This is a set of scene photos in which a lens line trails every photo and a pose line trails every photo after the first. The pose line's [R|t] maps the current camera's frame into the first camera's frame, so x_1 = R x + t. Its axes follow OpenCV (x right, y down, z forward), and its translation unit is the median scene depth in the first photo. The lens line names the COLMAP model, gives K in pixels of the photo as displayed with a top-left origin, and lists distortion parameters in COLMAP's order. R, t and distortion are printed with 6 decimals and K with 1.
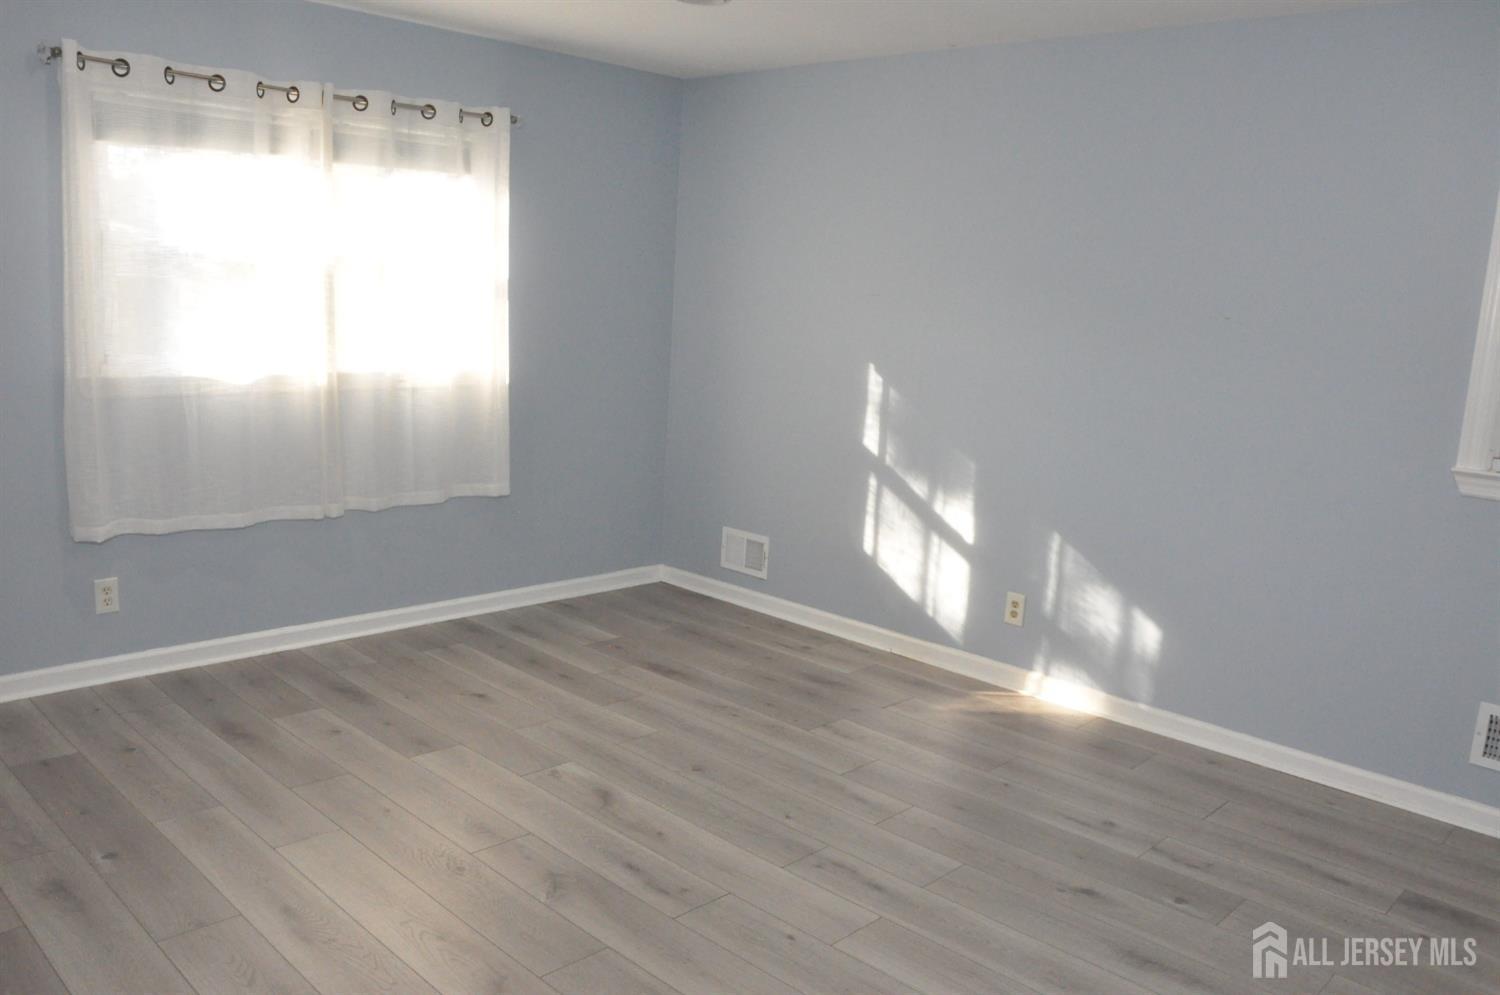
lens RADIAL K [[1174.9, 0, 750.0], [0, 1174.9, 497.5], [0, 0, 1]] dist [-0.136448, 0.119102]
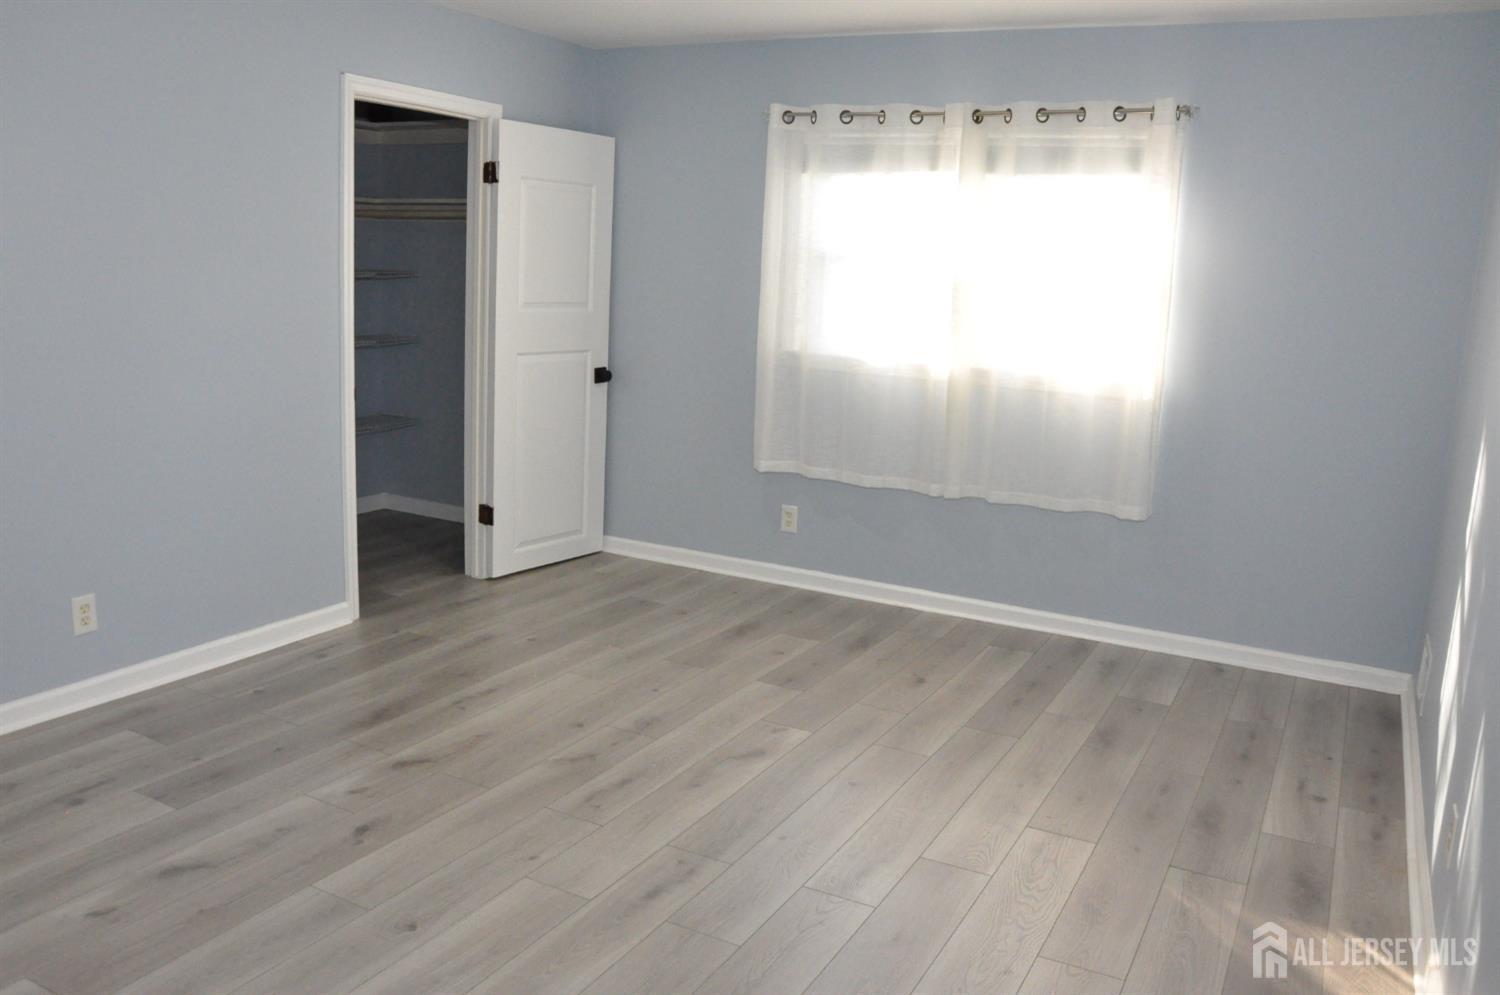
lens RADIAL K [[1174.9, 0, 750.0], [0, 1174.9, 497.5], [0, 0, 1]] dist [-0.136448, 0.119102]
pose [[0.292948, 0.148671, -0.944499, 0.652971], [-0.199704, 0.975563, 0.091620, -0.049563], [0.935040, 0.161780, 0.315480, 0.497486]]
